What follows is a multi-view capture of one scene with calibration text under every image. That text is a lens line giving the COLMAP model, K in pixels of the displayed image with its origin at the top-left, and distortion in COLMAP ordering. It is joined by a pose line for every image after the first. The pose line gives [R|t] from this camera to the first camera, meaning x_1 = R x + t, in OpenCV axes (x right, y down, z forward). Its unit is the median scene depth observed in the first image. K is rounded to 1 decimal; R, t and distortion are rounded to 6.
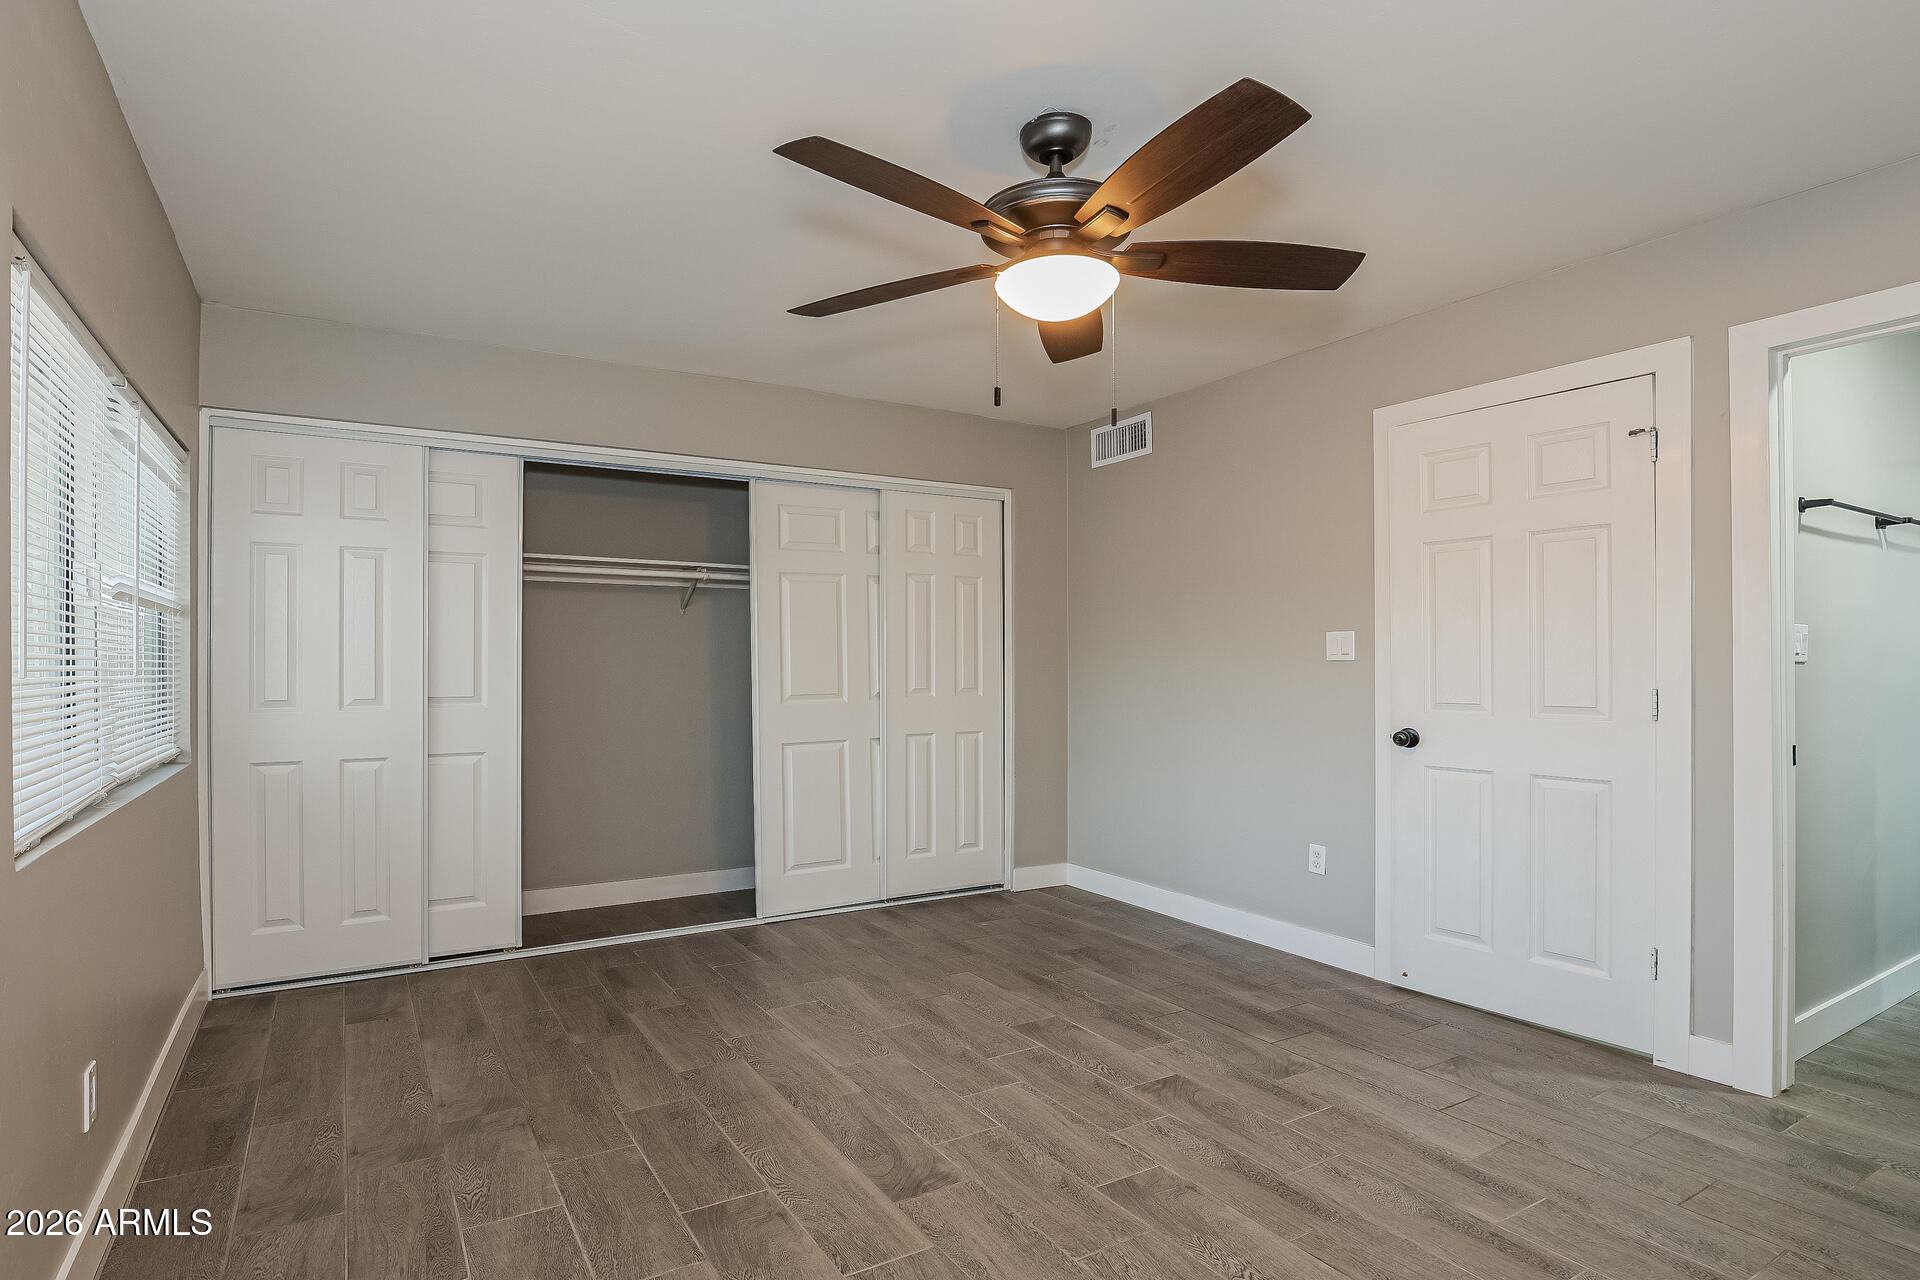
lens RADIAL K [[999.2, 0, 960.0], [0, 999.2, 640.0], [0, 0, 1]] dist [-0.044837, 0.013641]
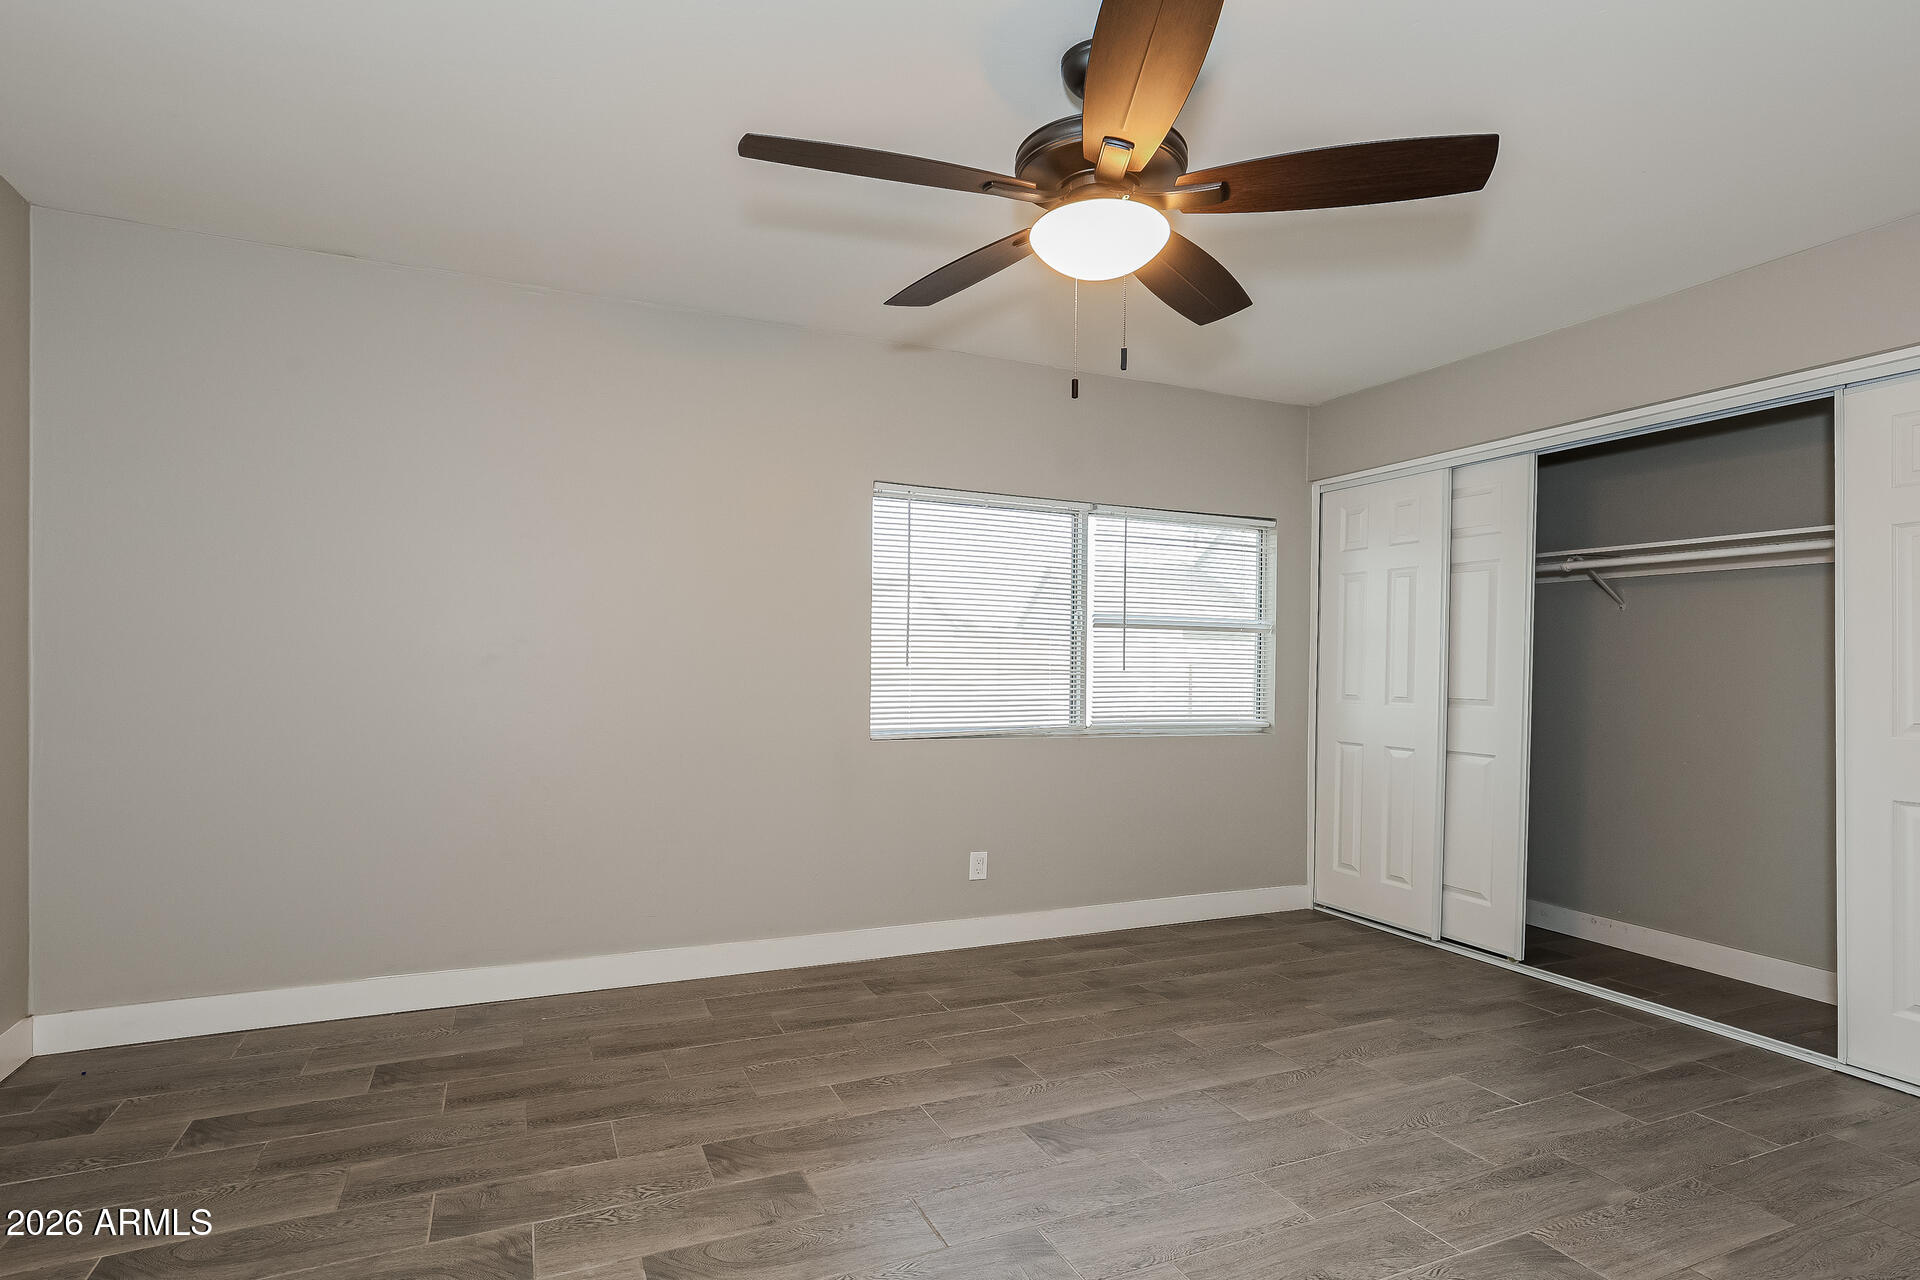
lens RADIAL K [[983.7, 0, 963.0], [0, 983.7, 658.7], [0, 0, 1]] dist [0.000638, 0.000884]
pose [[-0.112081, -0.004880, -0.993687, 0.615806], [0.007400, 0.999956, -0.005746, 0.016738], [0.993672, -0.007997, -0.112040, 0.604565]]
